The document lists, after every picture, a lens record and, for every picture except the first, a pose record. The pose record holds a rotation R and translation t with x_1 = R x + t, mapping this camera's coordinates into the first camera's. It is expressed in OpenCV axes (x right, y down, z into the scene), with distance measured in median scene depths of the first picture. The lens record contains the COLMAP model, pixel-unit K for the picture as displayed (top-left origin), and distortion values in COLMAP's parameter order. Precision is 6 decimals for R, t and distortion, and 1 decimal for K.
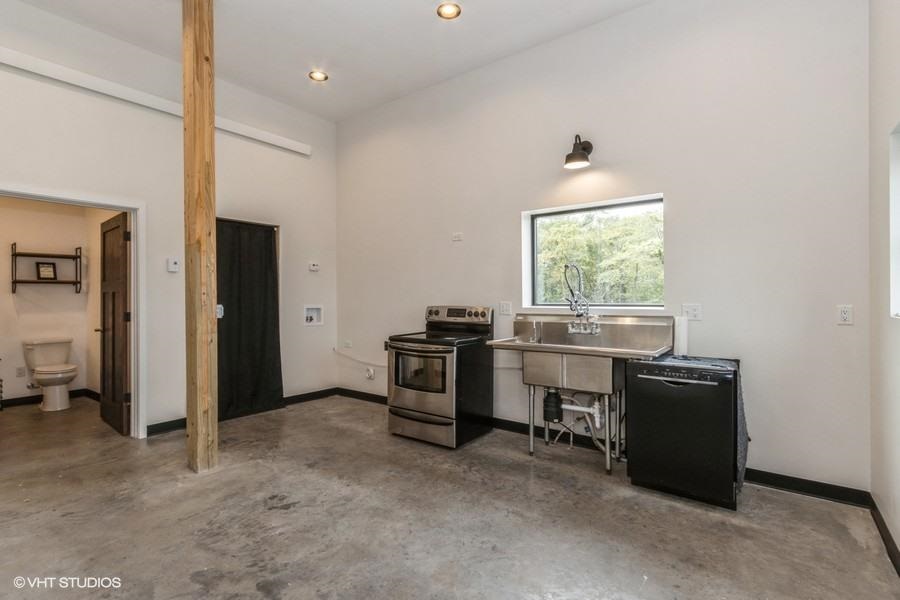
lens RADIAL K [[419.2, 0, 451.0], [0, 419.2, 301.3], [0, 0, 1]] dist [0.000364, -0.000503]
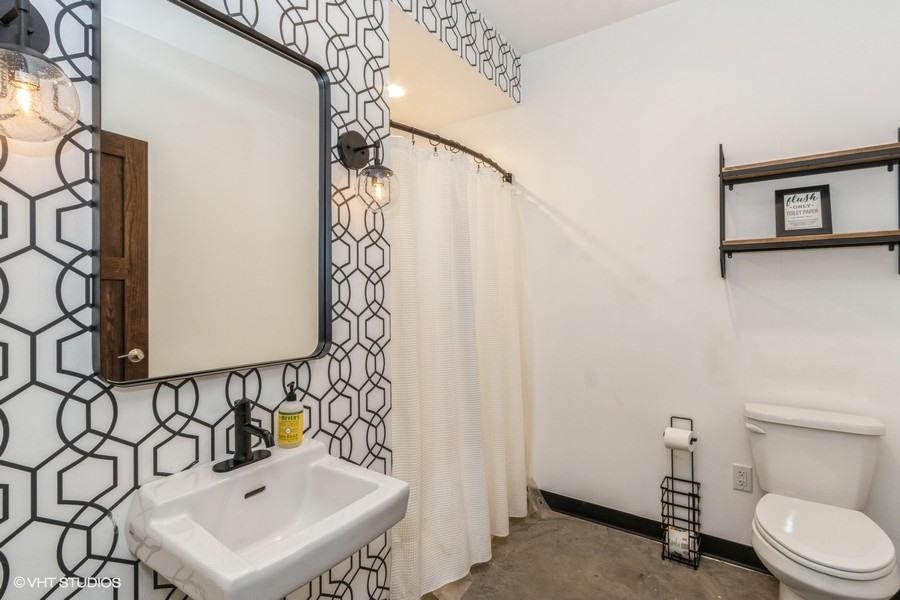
lens RADIAL K [[419.2, 0, 451.6], [0, 419.2, 296.2], [0, 0, 1]] dist [0.000364, -0.000503]
pose [[0.073687, 0.002599, -0.997278, -0.649885], [0.002392, 0.999993, 0.002783, -0.004584], [0.997279, -0.002591, 0.073680, 0.694480]]
